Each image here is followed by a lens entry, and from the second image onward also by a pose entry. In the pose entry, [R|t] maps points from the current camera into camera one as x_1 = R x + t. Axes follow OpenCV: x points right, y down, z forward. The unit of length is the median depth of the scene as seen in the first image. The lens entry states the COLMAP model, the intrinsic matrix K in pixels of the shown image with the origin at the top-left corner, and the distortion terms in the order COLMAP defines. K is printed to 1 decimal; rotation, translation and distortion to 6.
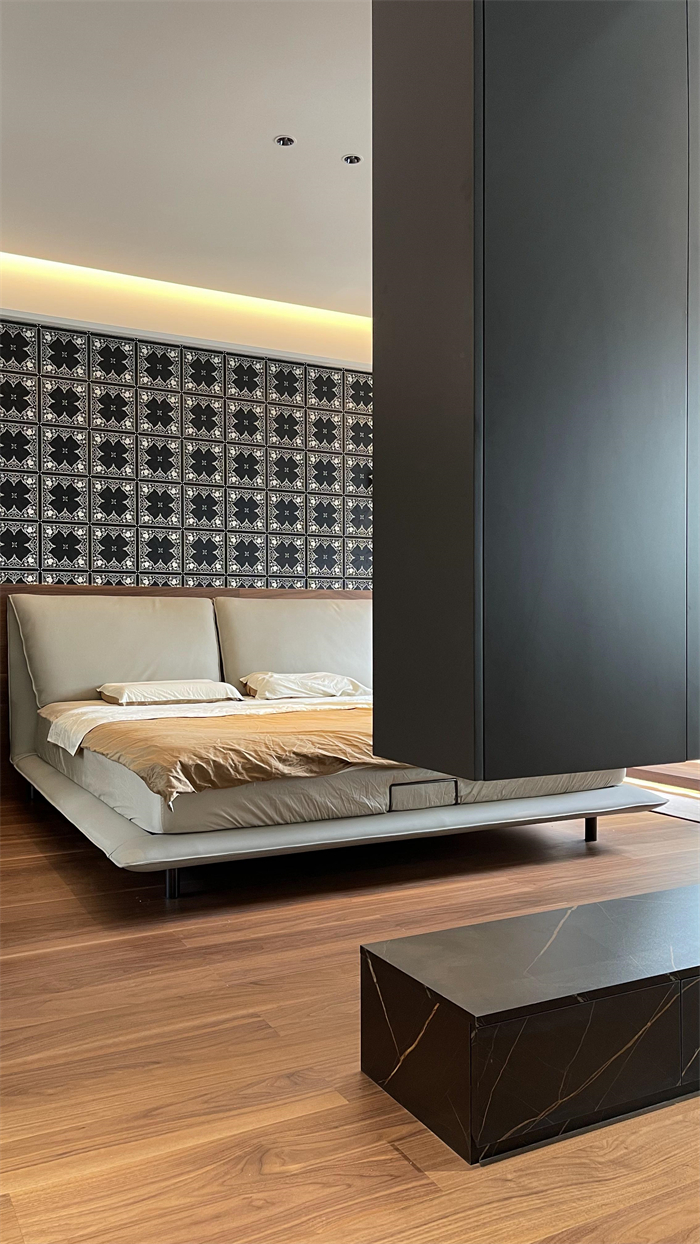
lens RADIAL K [[941.7, 0, 350.0], [0, 941.7, 620.8], [0, 0, 1]] dist [0.048207, -0.048546]
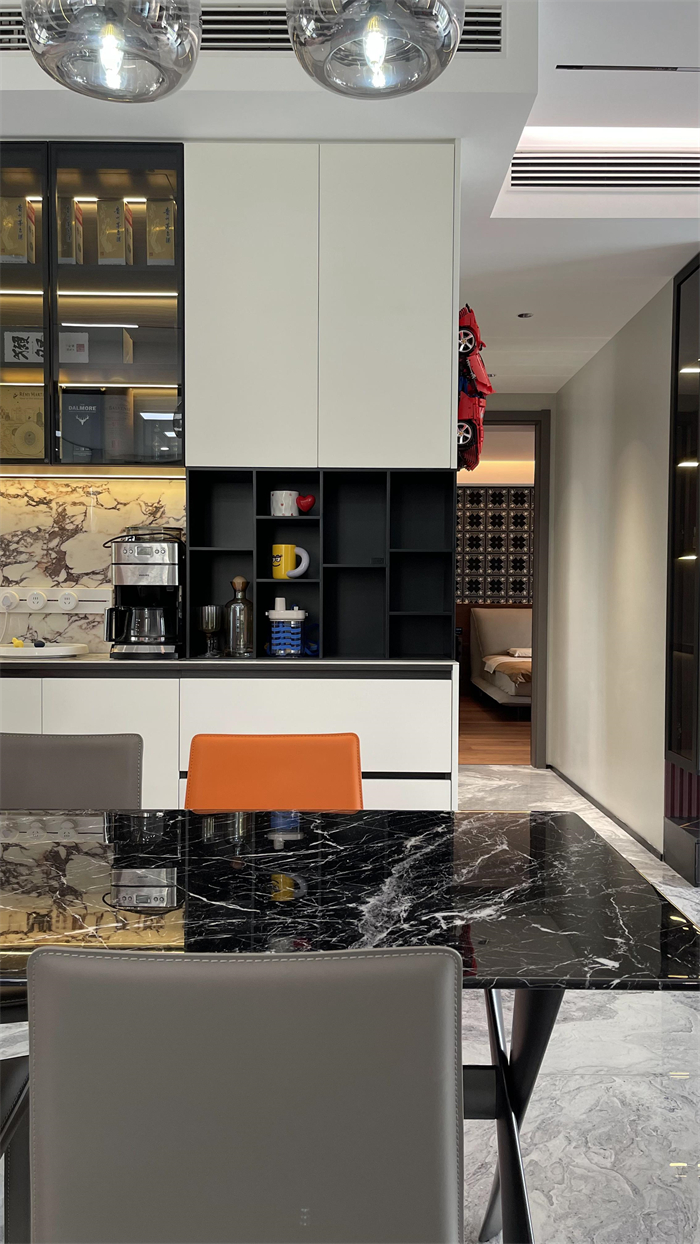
lens RADIAL K [[941.7, 0, 358.1], [0, 941.7, 621.2], [0, 0, 1]] dist [0.048207, -0.048546]
pose [[0.887311, 0.019938, -0.460741, 0.670271], [-0.009943, 0.999660, 0.024110, -0.072776], [0.461065, -0.016812, 0.887207, -1.721889]]
